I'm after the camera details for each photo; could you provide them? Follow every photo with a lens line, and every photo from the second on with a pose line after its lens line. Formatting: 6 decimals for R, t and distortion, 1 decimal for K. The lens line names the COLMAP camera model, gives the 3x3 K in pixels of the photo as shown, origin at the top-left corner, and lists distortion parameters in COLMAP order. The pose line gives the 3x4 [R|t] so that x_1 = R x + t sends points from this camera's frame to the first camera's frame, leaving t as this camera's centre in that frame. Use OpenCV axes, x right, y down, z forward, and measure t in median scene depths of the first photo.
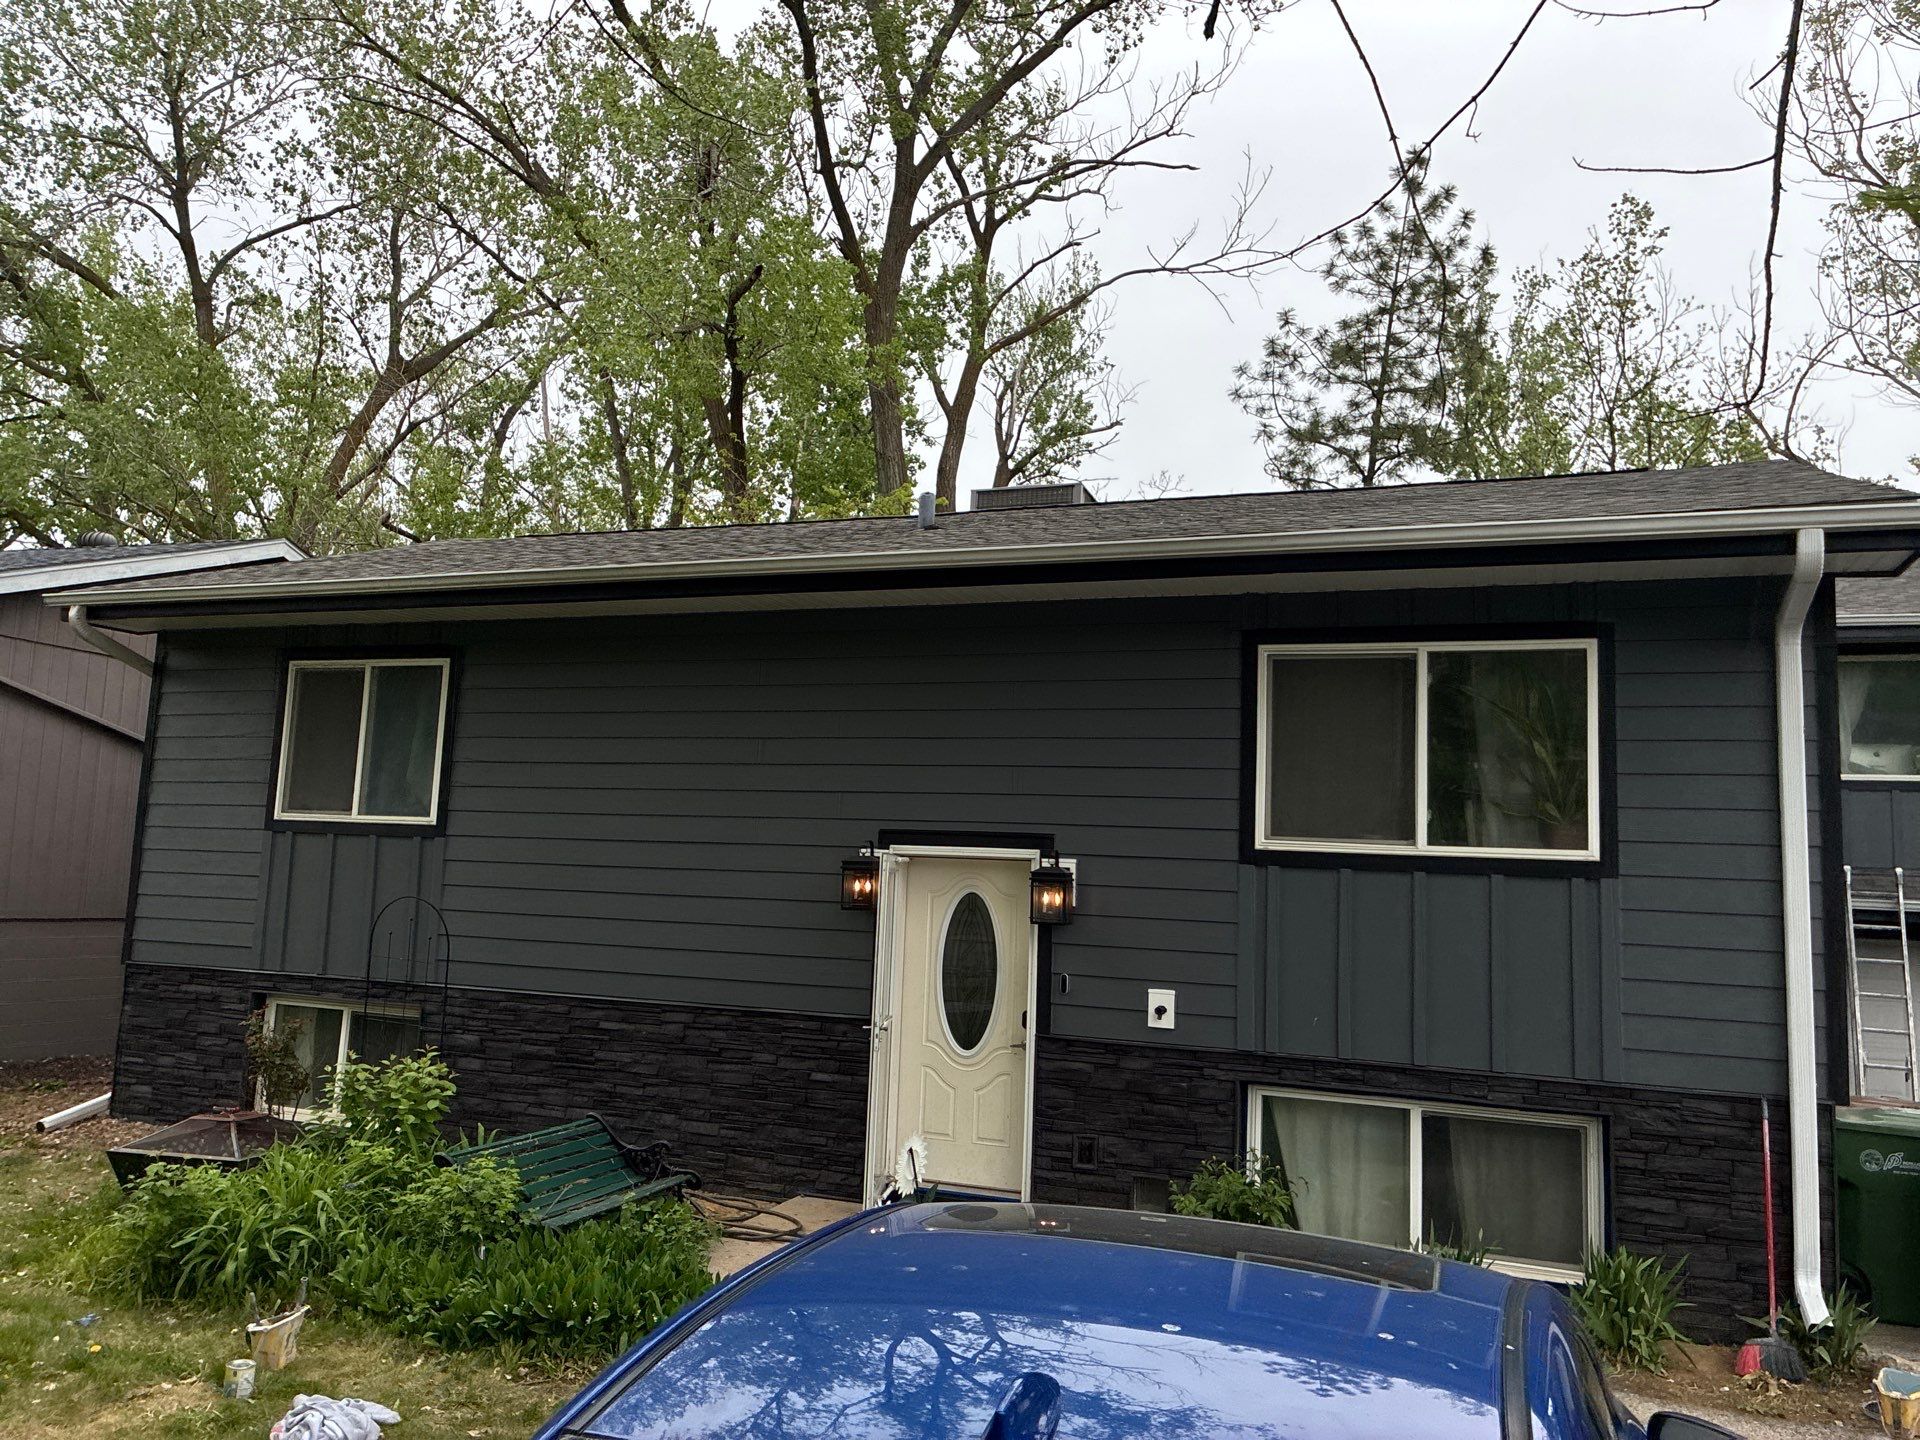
lens RADIAL K [[1438.0, 0, 960.0], [0, 1438.0, 720.0], [0, 0, 1]] dist [0.006696, 0.003780]
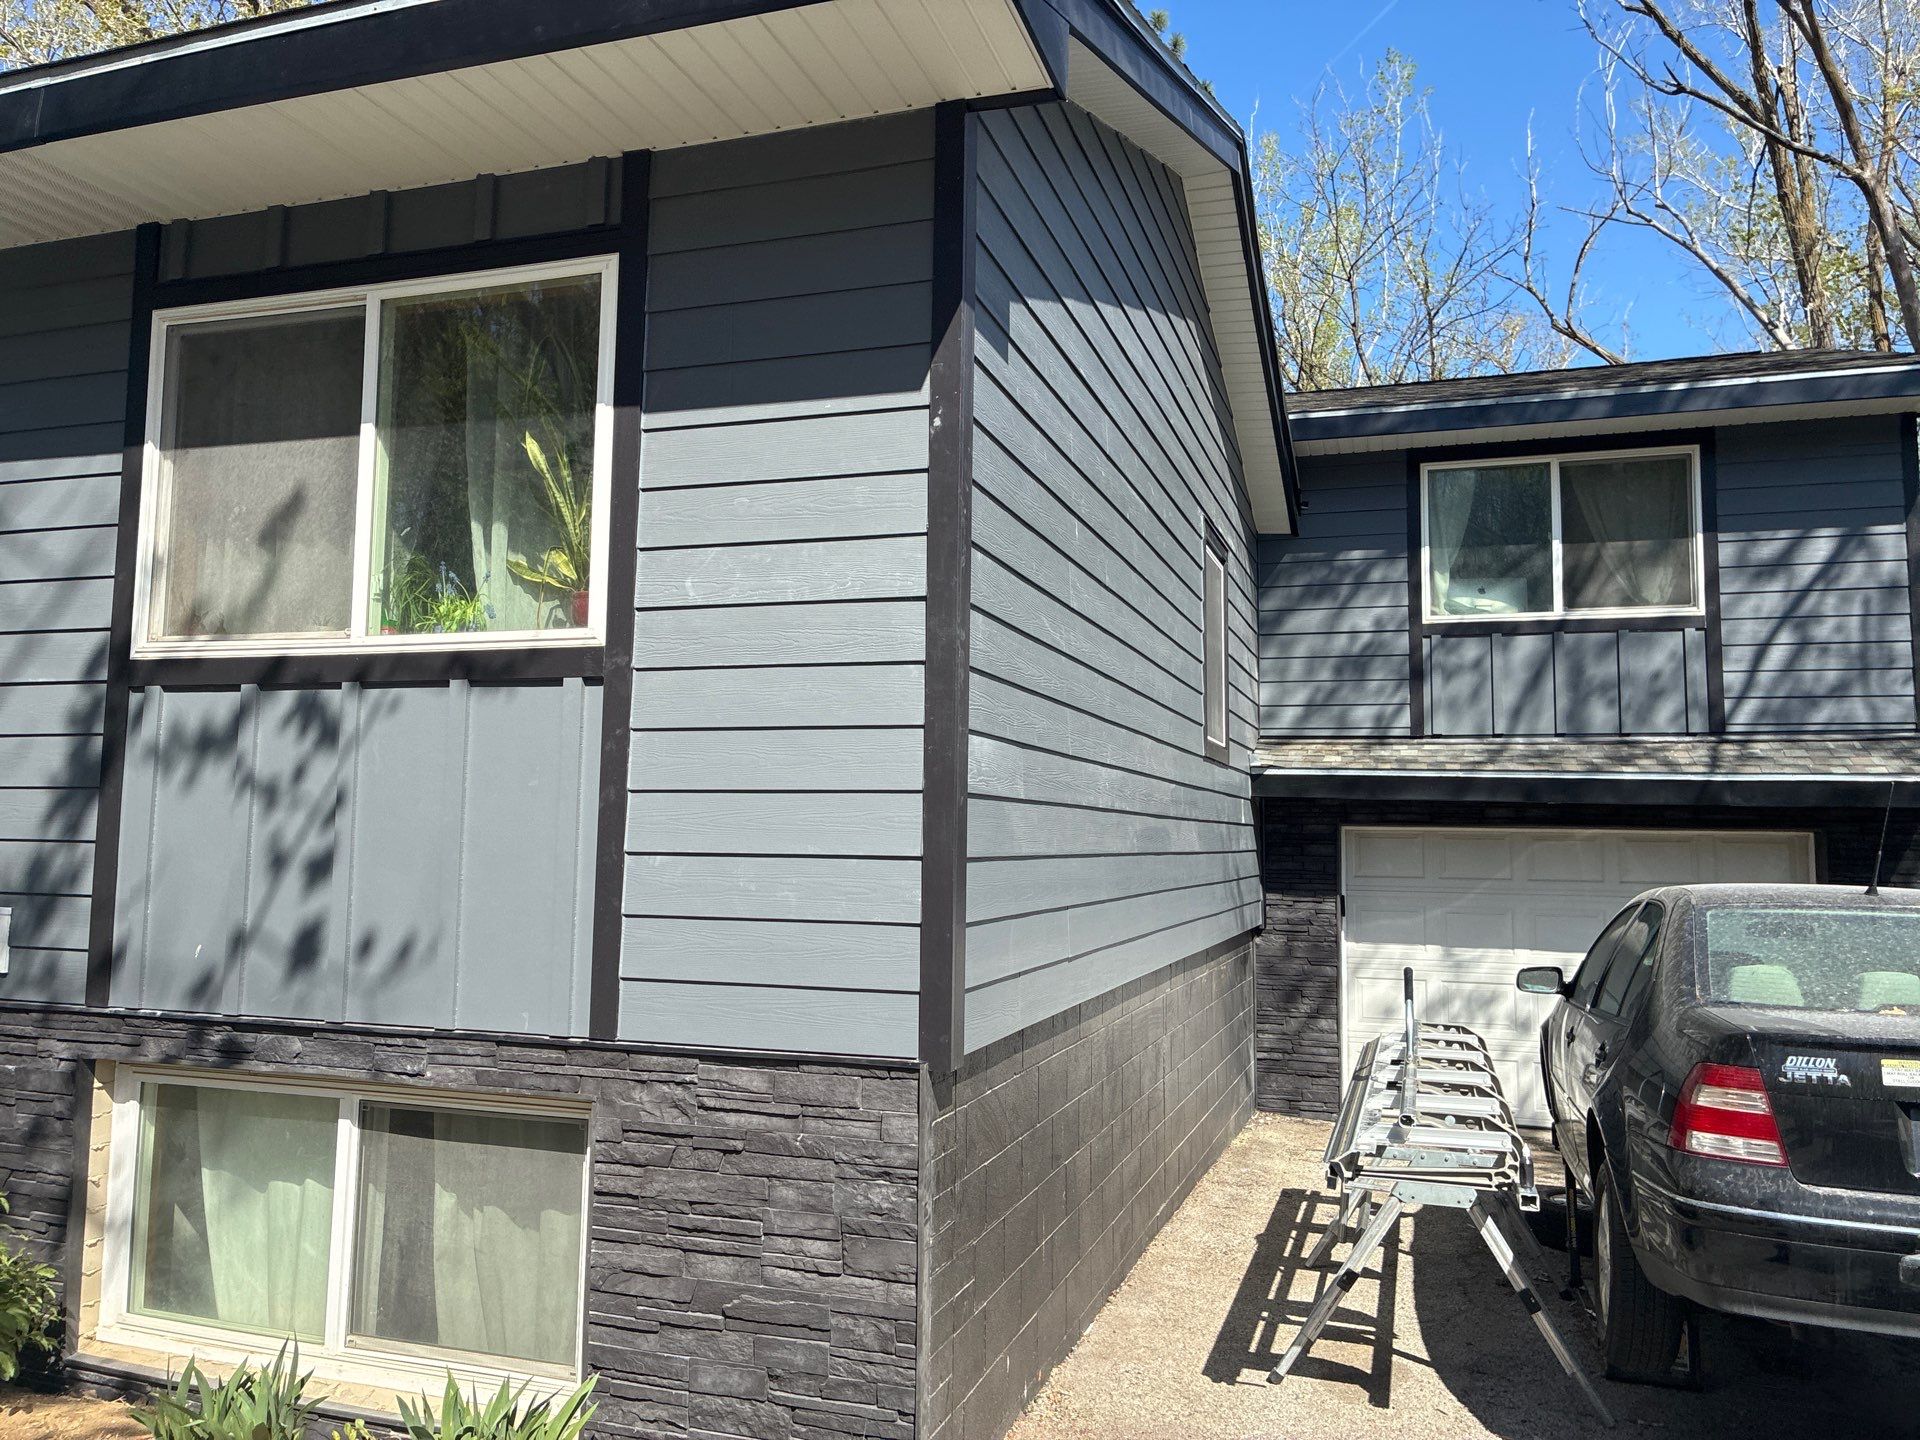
lens RADIAL K [[1438.0, 0, 960.0], [0, 1438.0, 720.0], [0, 0, 1]] dist [0.006696, 0.003780]
pose [[0.998422, -0.019011, 0.052837, 0.540304], [0.017377, 0.999361, 0.031231, 0.109192], [-0.053397, -0.030263, 0.998115, 0.426158]]
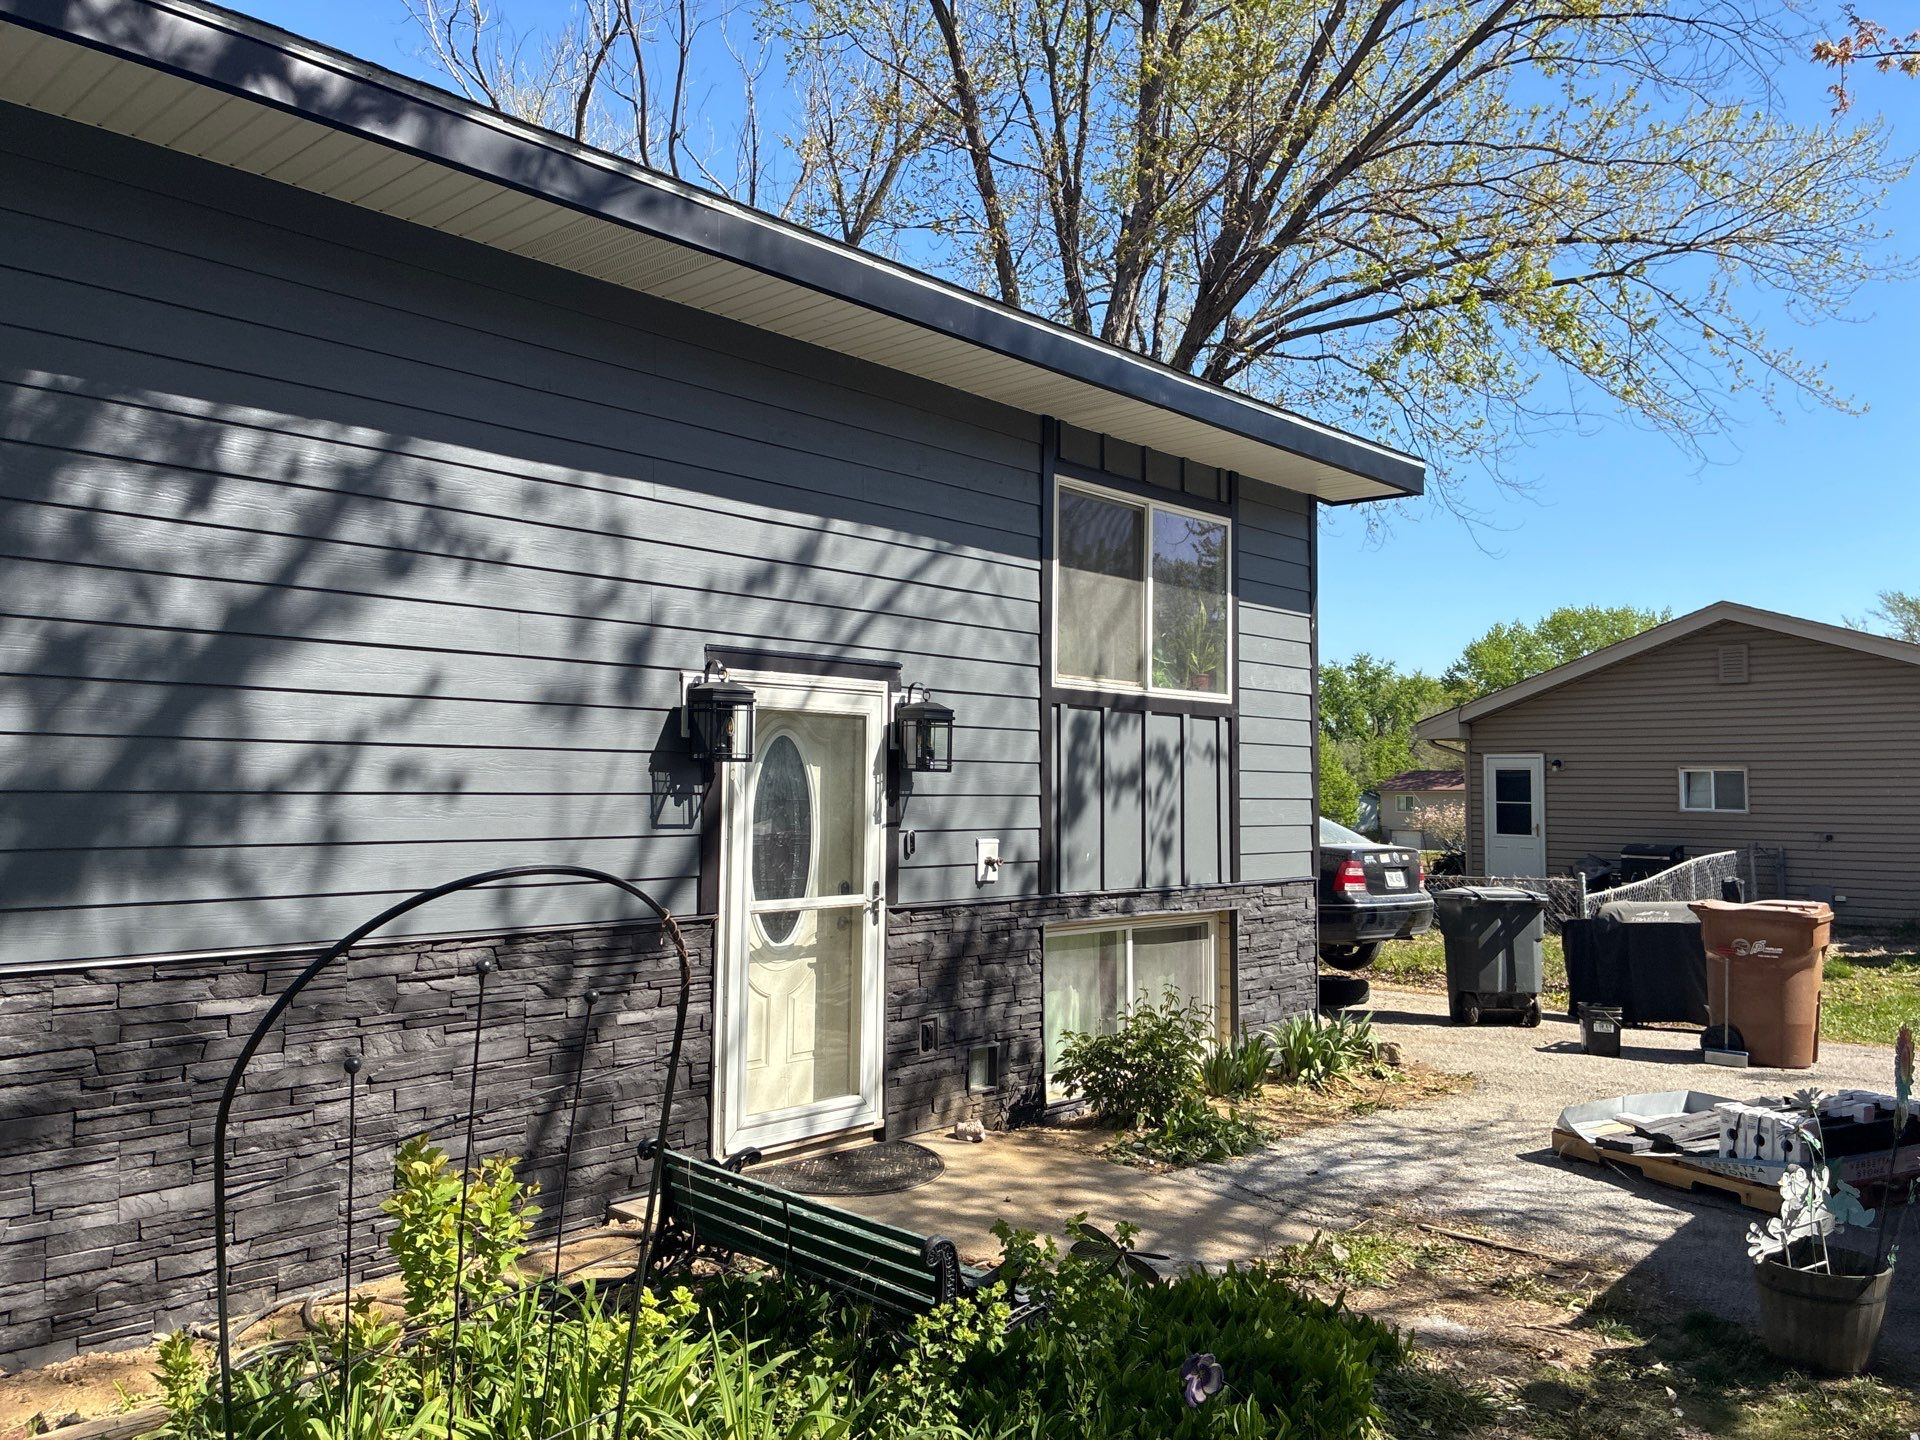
lens RADIAL K [[1438.0, 0, 960.0], [0, 1438.0, 720.0], [0, 0, 1]] dist [0.006696, 0.003780]
pose [[0.387469, 0.005261, 0.921868, -0.735440], [-0.103107, 0.993957, 0.037665, 0.086779], [-0.916099, -0.109645, 0.385670, 0.719925]]
